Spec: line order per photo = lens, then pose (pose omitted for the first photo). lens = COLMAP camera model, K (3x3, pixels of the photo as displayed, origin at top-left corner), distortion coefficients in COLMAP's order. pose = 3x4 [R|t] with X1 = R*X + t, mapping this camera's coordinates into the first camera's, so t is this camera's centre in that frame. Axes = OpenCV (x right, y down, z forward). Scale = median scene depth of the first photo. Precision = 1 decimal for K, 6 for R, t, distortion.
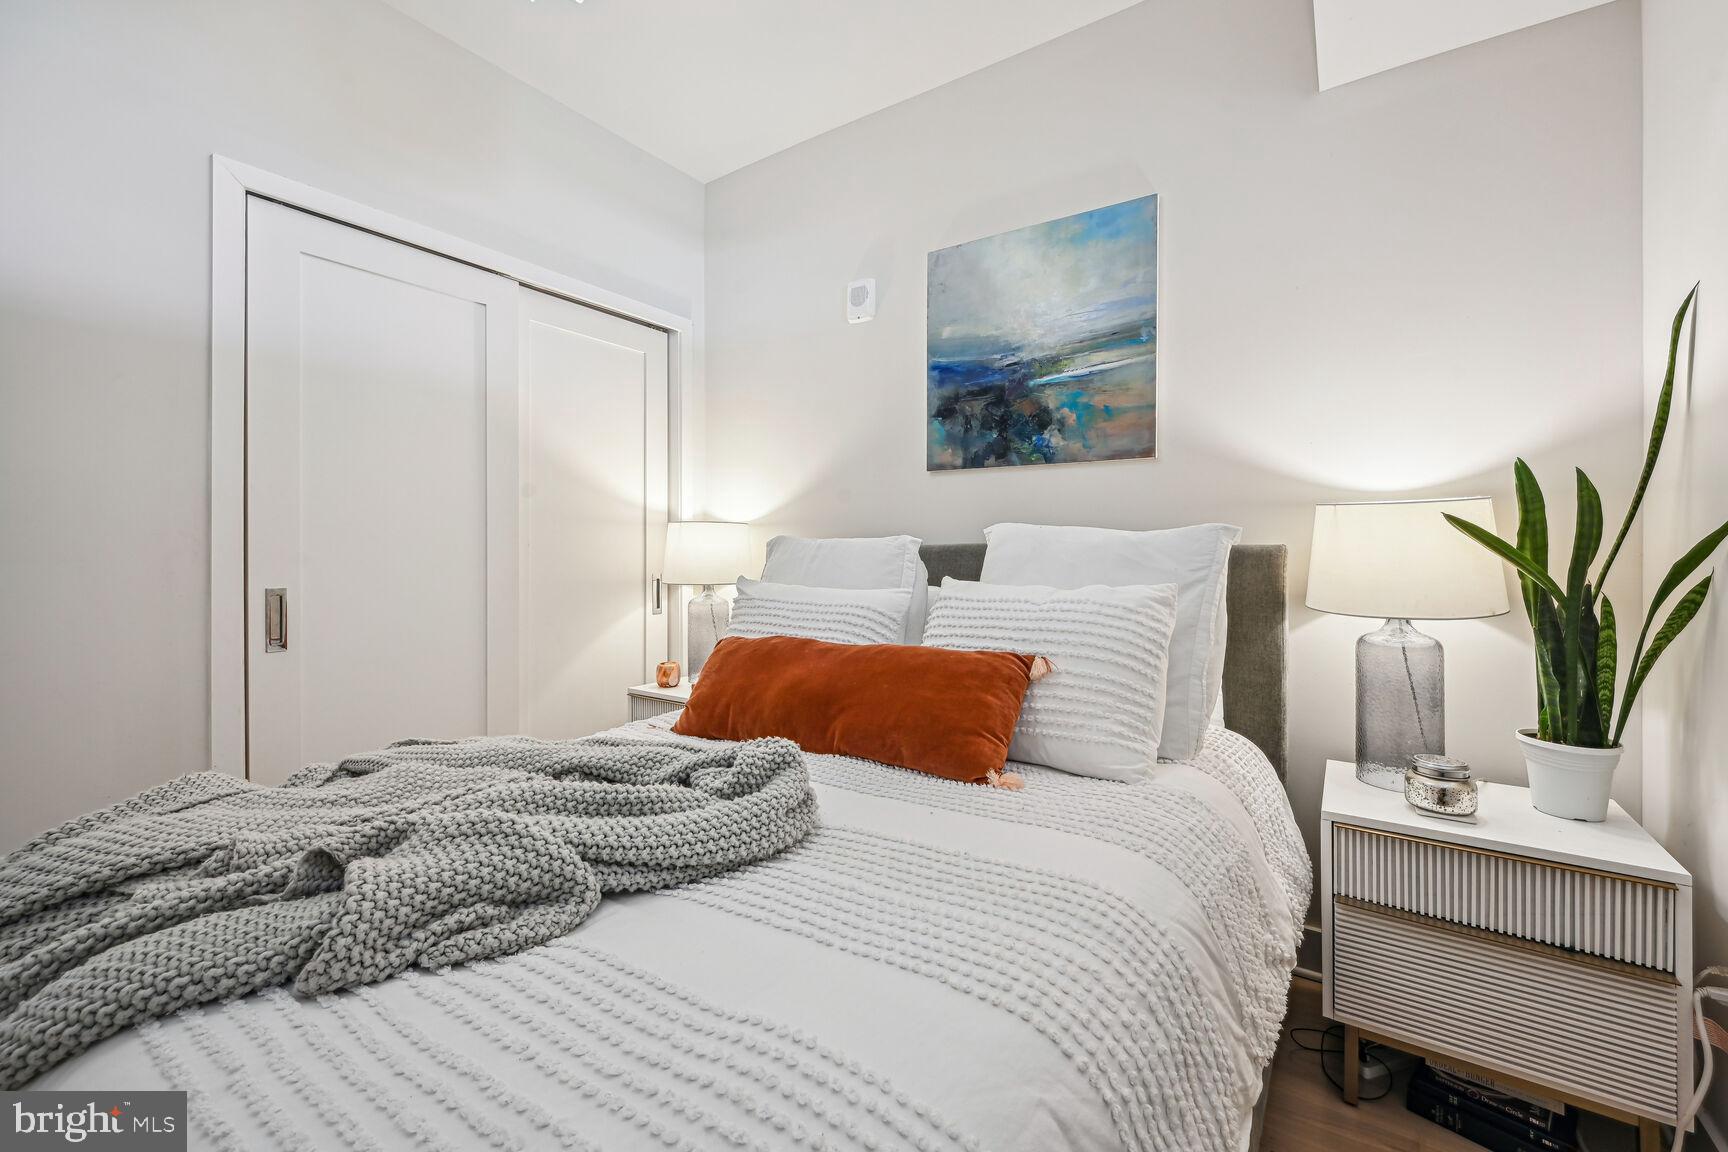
lens RADIAL K [[688.6, 0, 871.1], [0, 688.6, 548.8], [0, 0, 1]] dist [-0.002271, -0.000046]
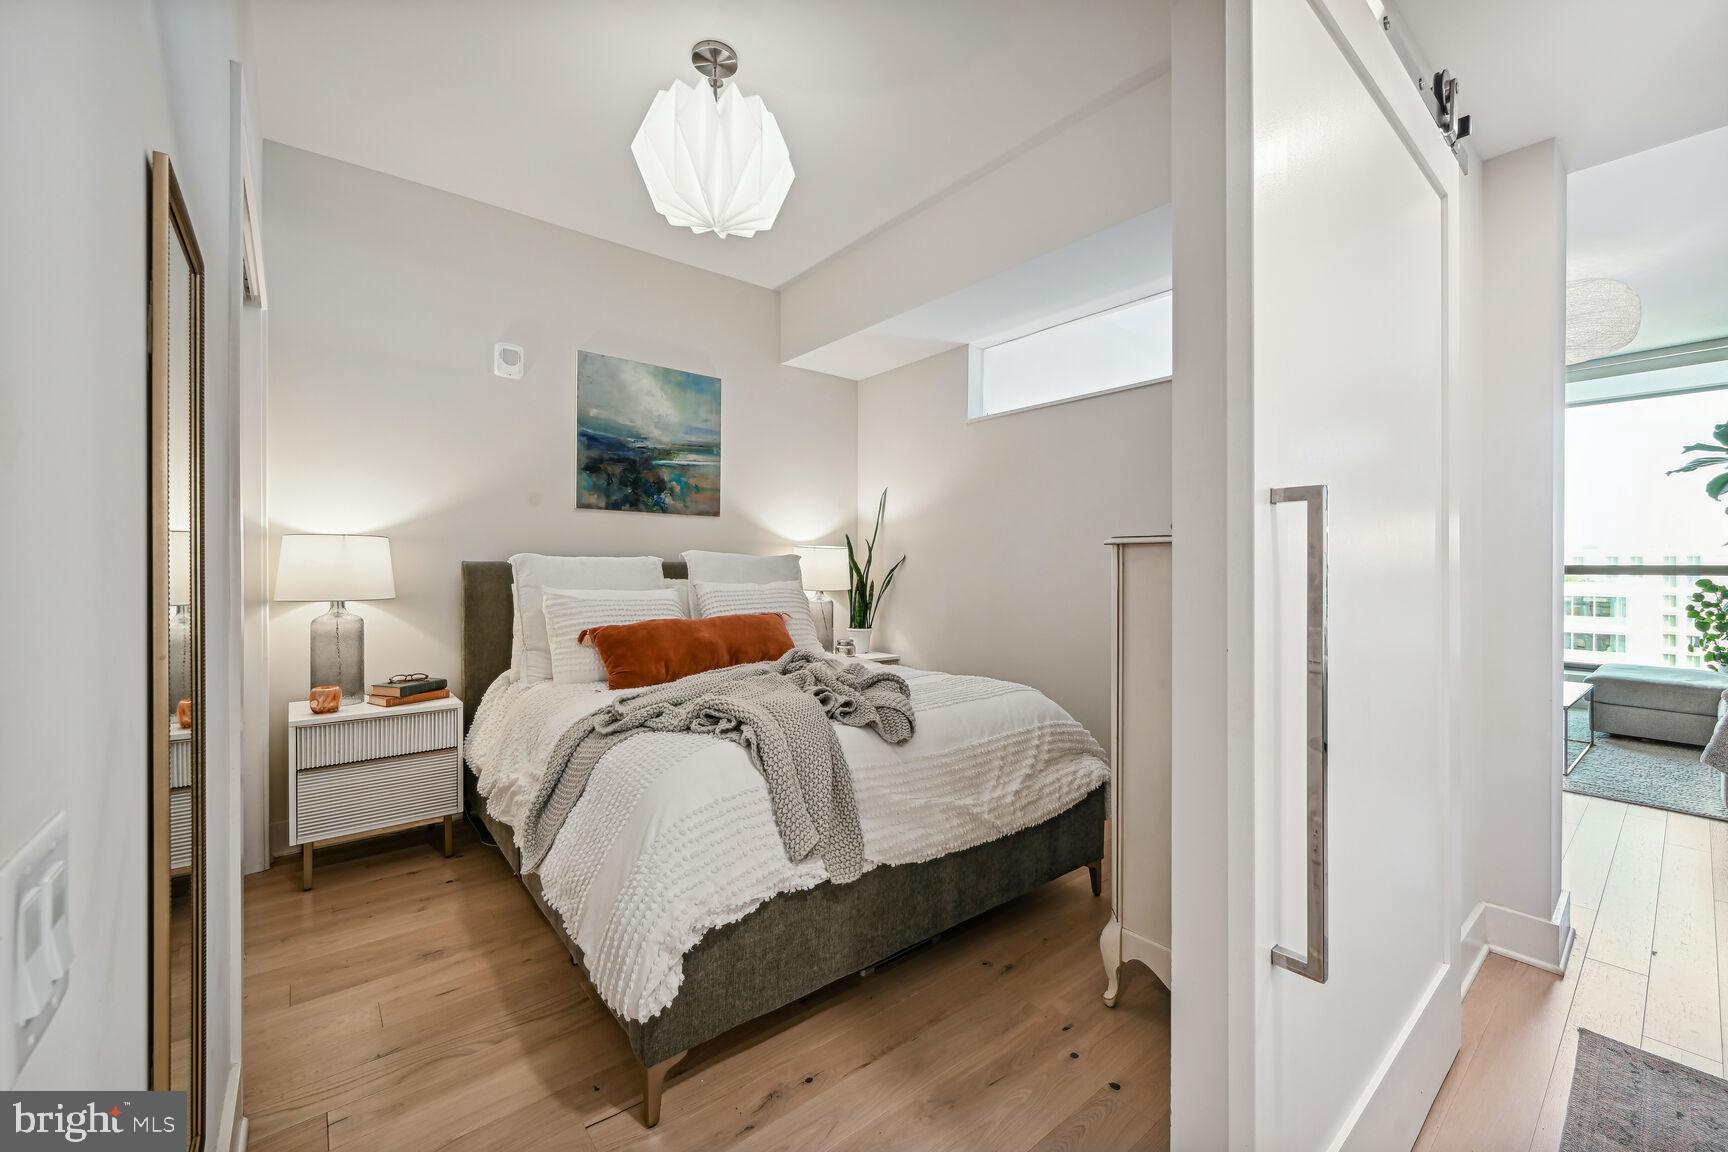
lens RADIAL K [[688.6, 0, 869.6], [0, 688.6, 568.8], [0, 0, 1]] dist [-0.002271, -0.000046]
pose [[0.297937, -0.003561, 0.954579, -1.157727], [-0.002015, 0.999988, 0.004359, 0.001813], [-0.954583, -0.003222, 0.297927, 0.030730]]
